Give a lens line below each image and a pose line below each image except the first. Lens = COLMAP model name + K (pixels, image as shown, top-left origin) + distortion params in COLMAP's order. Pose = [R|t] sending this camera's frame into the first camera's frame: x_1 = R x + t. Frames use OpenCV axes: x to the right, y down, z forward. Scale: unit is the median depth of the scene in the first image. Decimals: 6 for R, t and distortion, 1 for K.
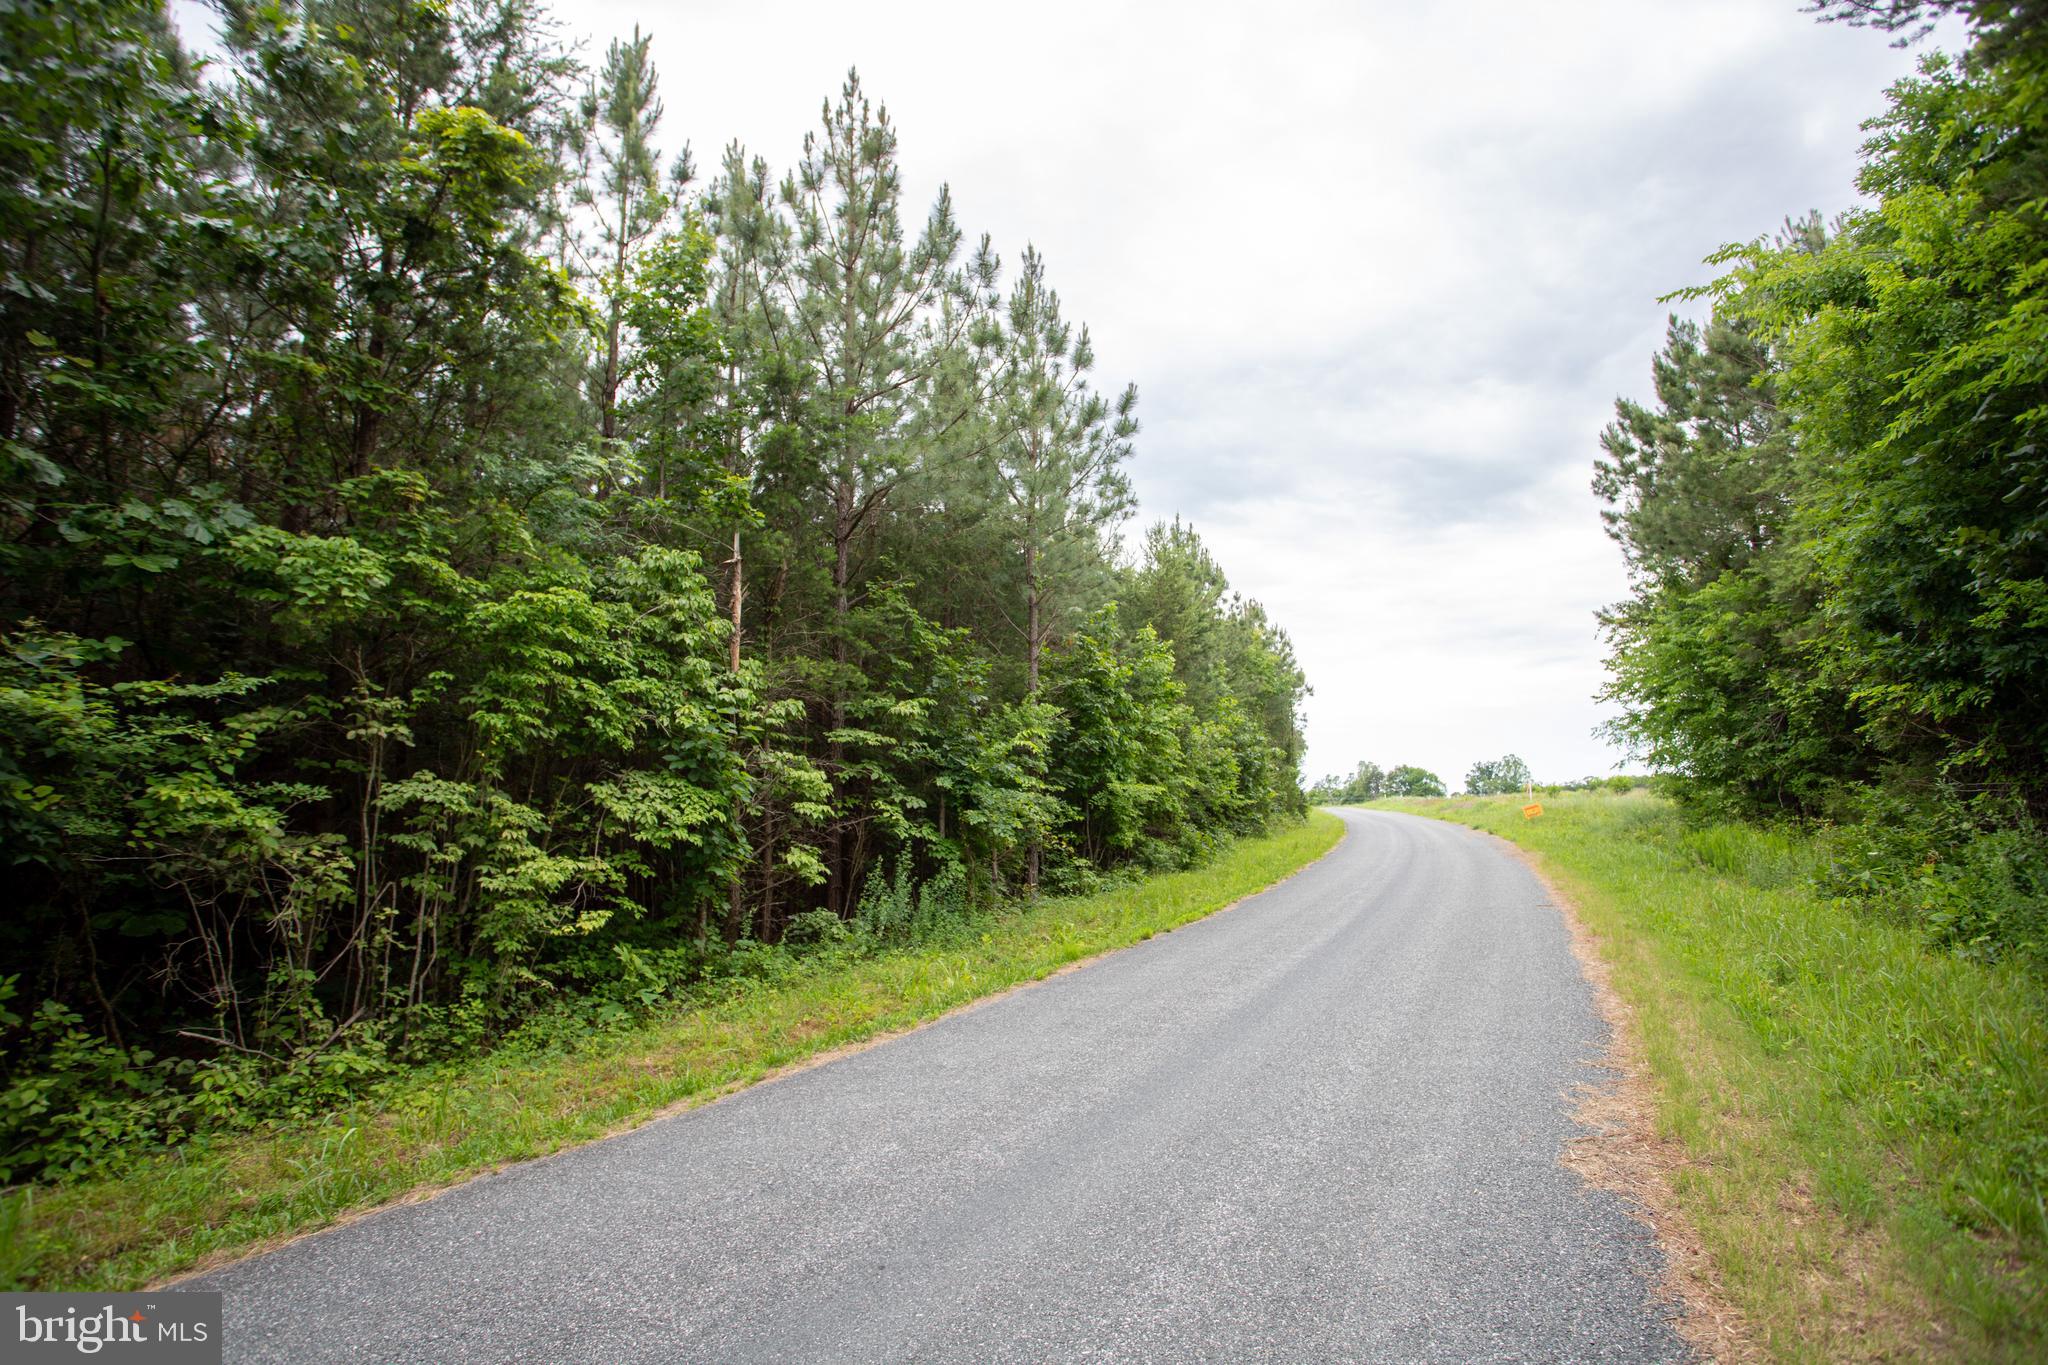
lens RADIAL K [[999.3, 0, 1032.6], [0, 999.3, 672.1], [0, 0, 1]] dist [-0.068760, 0.026744]
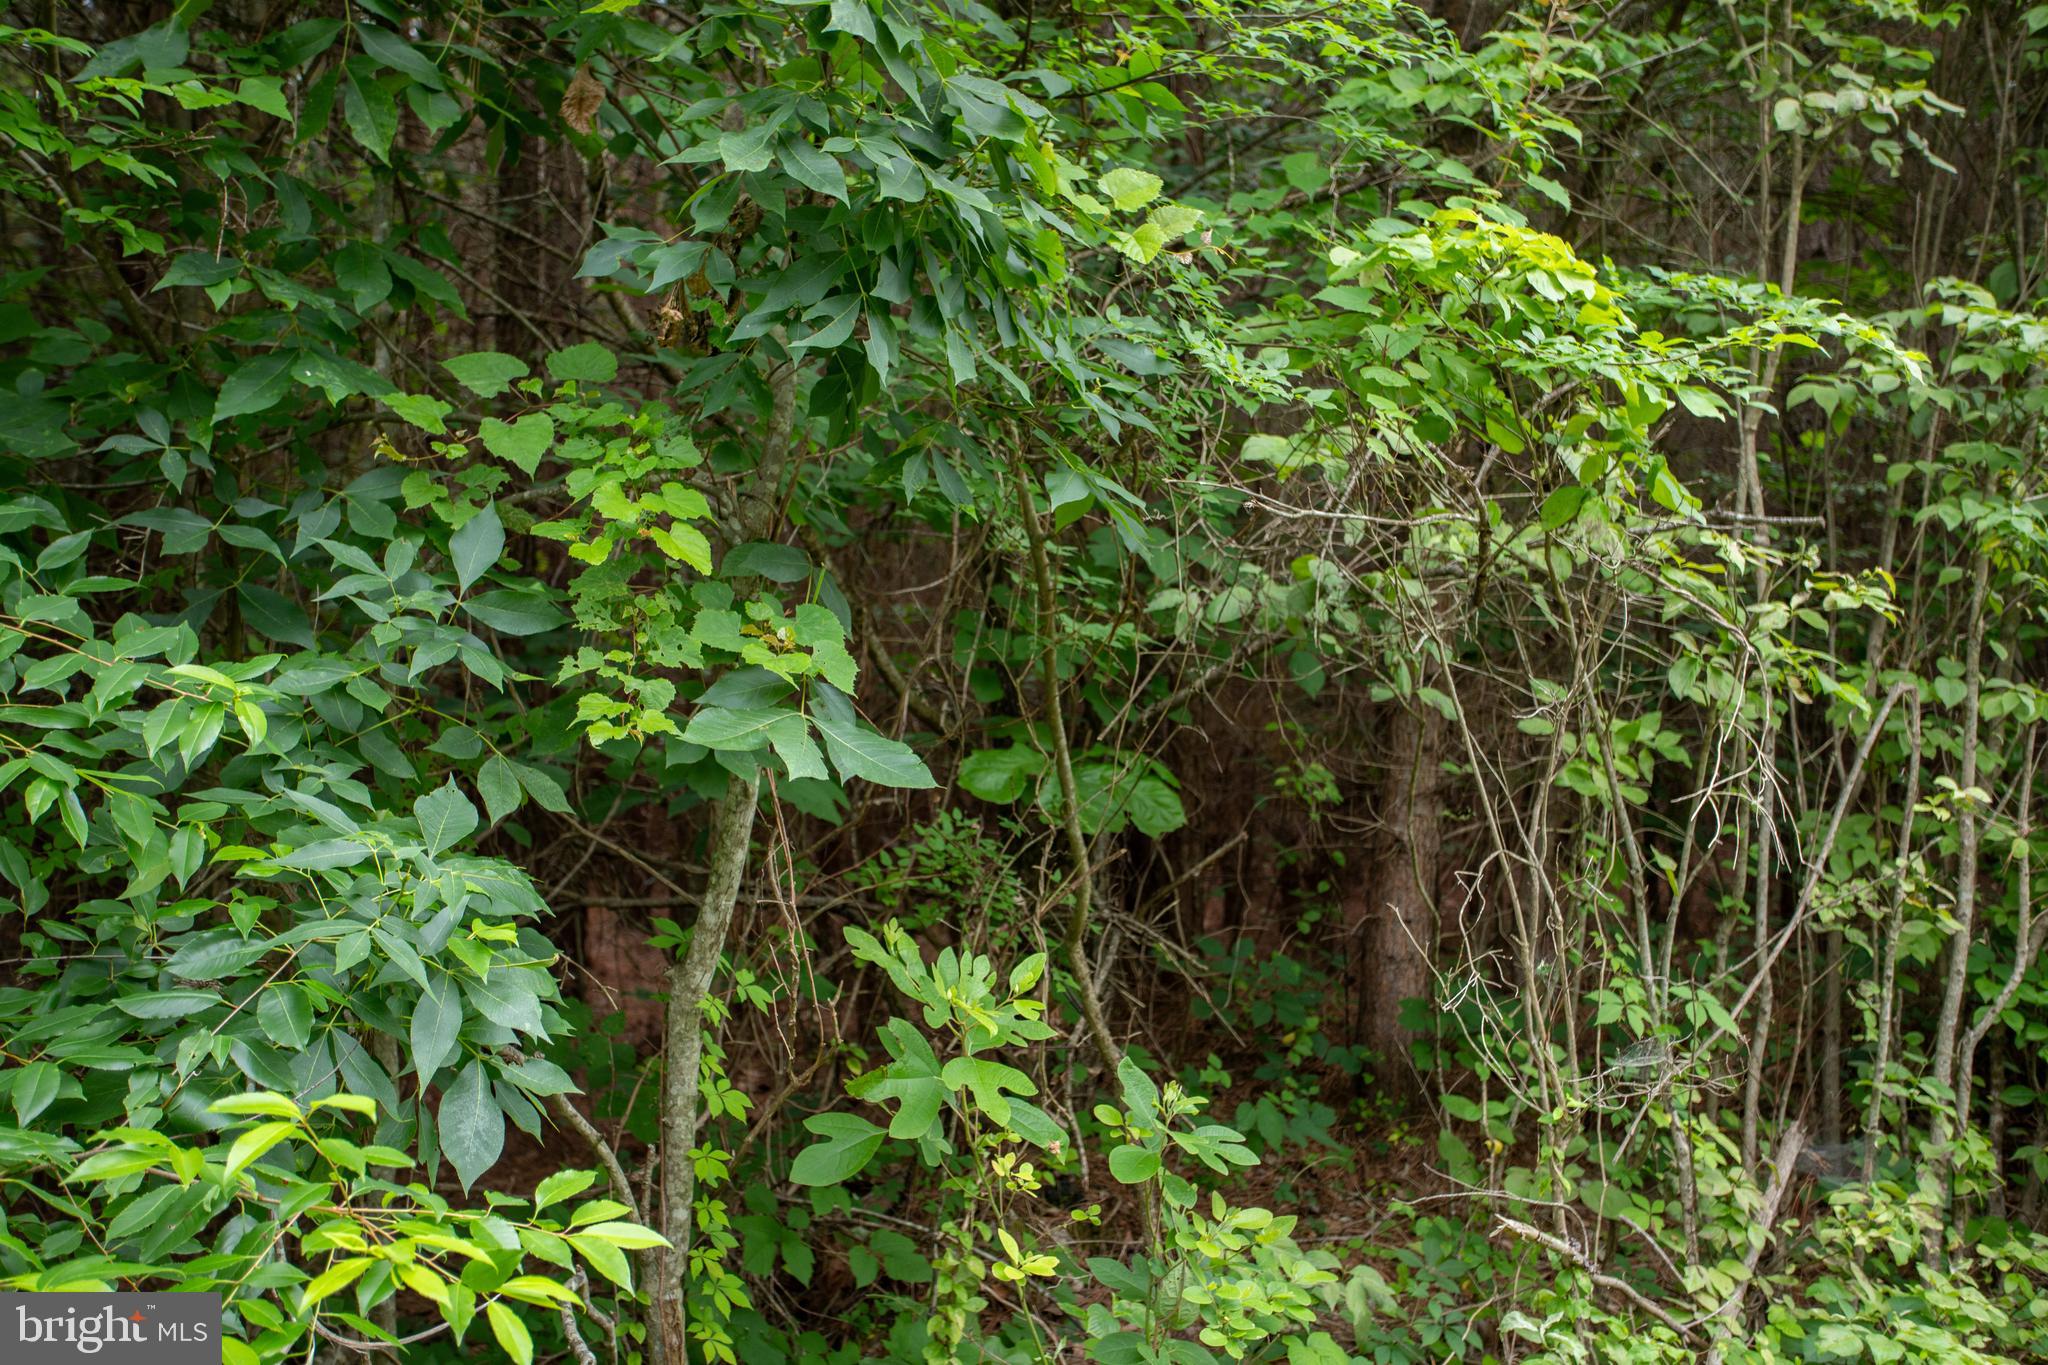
lens RADIAL K [[2067.6, 0, 1027.3], [0, 2067.6, 669.0], [0, 0, 1]] dist [0.019692, 0.000000]
pose [[0.856986, 0.032124, -0.514337, -0.490598], [0.049934, 0.988183, 0.144919, 0.100972], [0.512914, -0.149877, 0.845255, 0.341022]]
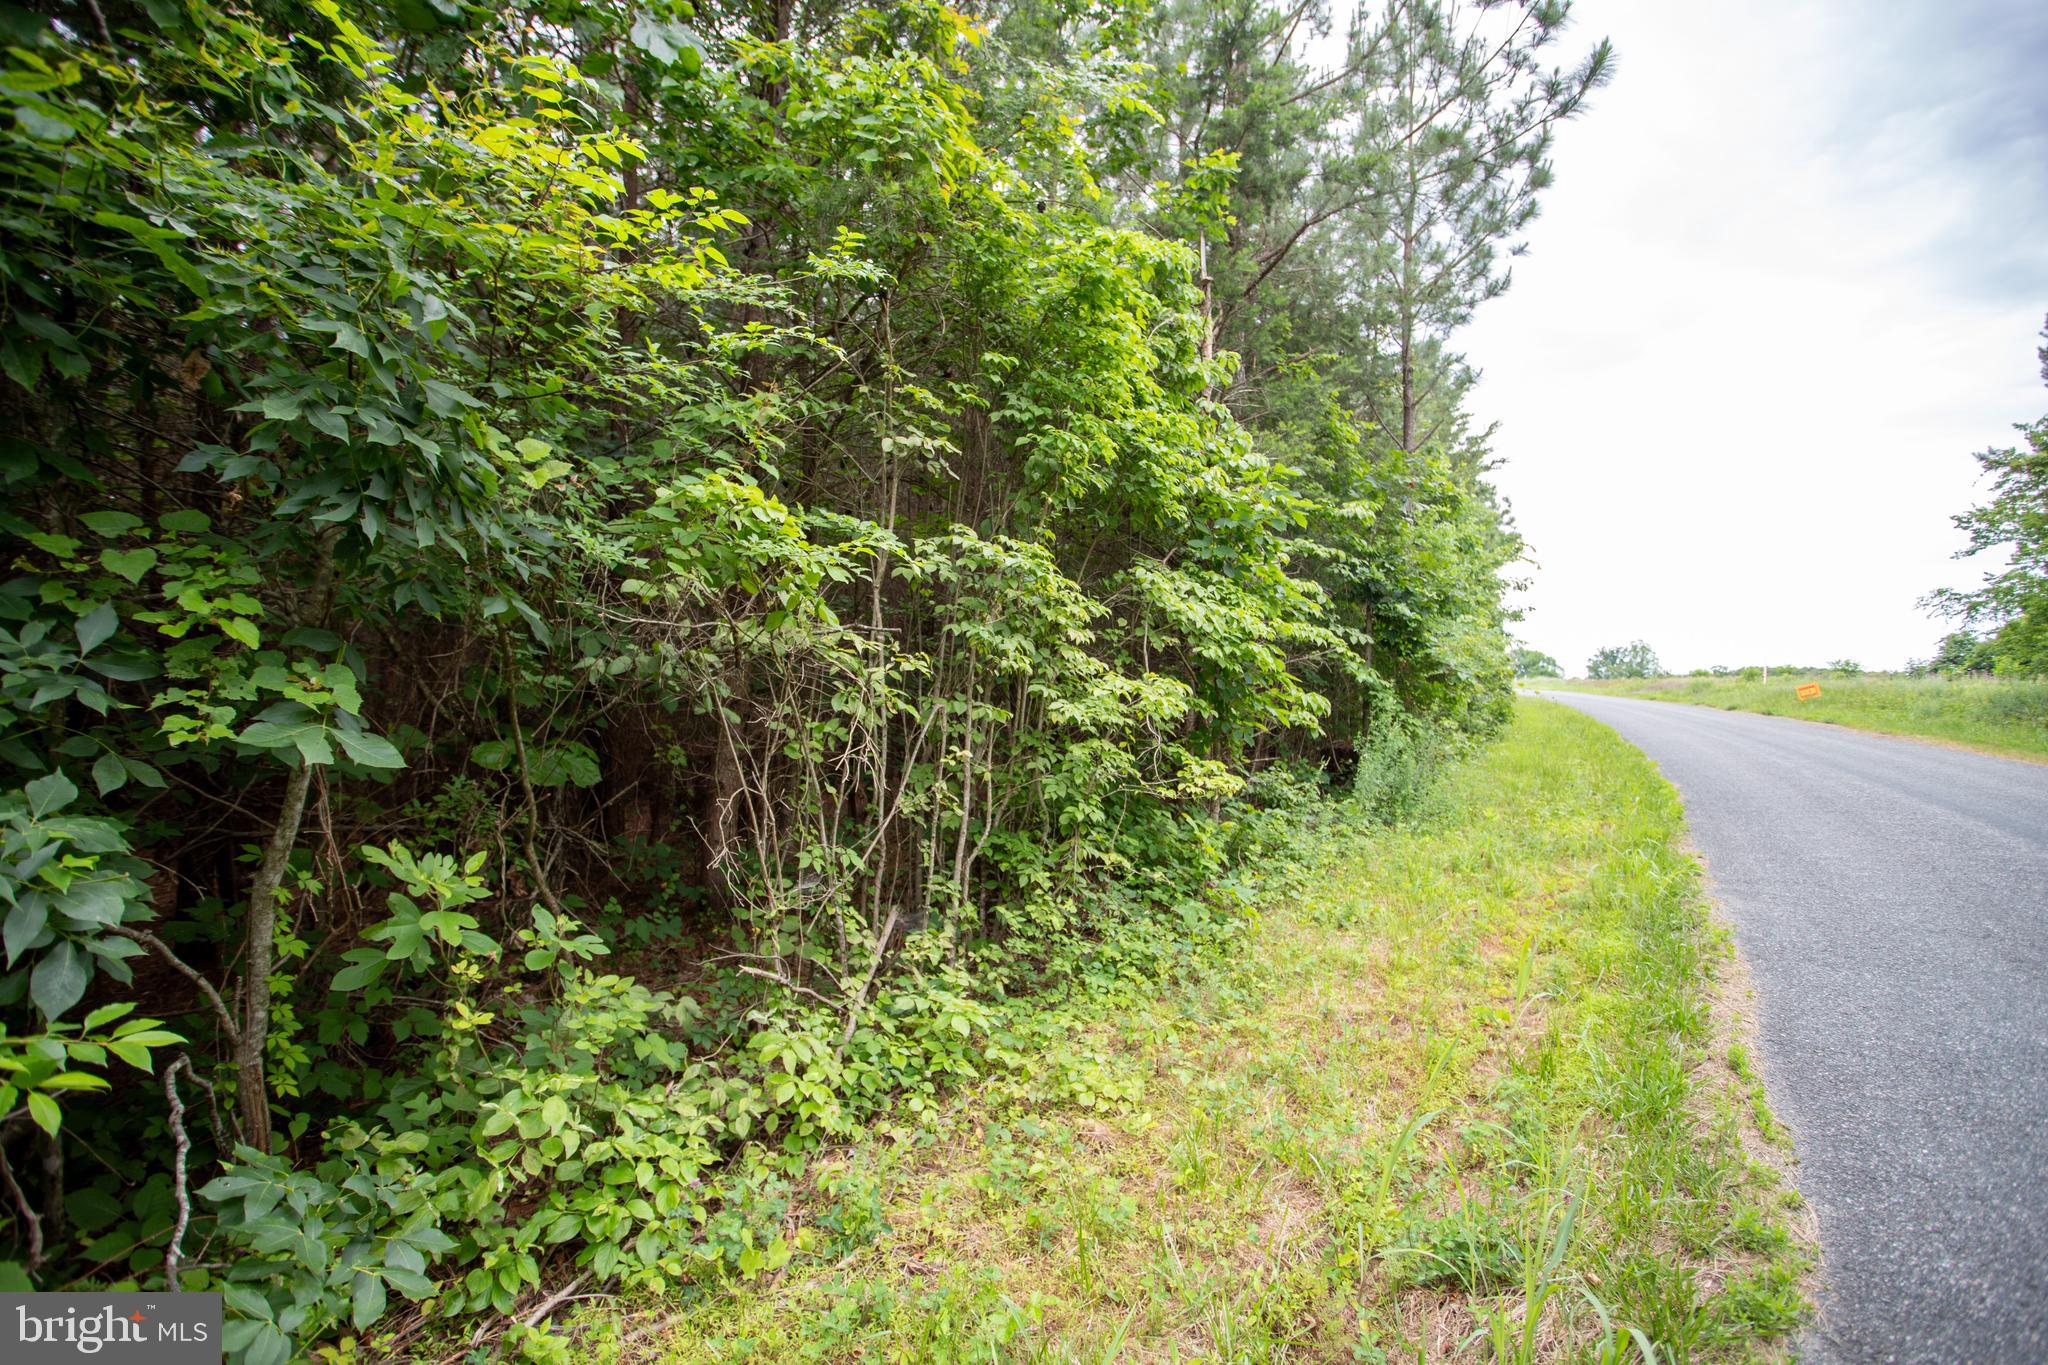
lens RADIAL K [[999.3, 0, 1036.1], [0, 999.3, 672.7], [0, 0, 1]] dist [-0.068760, 0.026744]
pose [[0.995603, 0.027705, -0.089478, -0.468286], [-0.015932, 0.991425, 0.129704, 0.100410], [0.092305, -0.127708, 0.987507, 0.349166]]
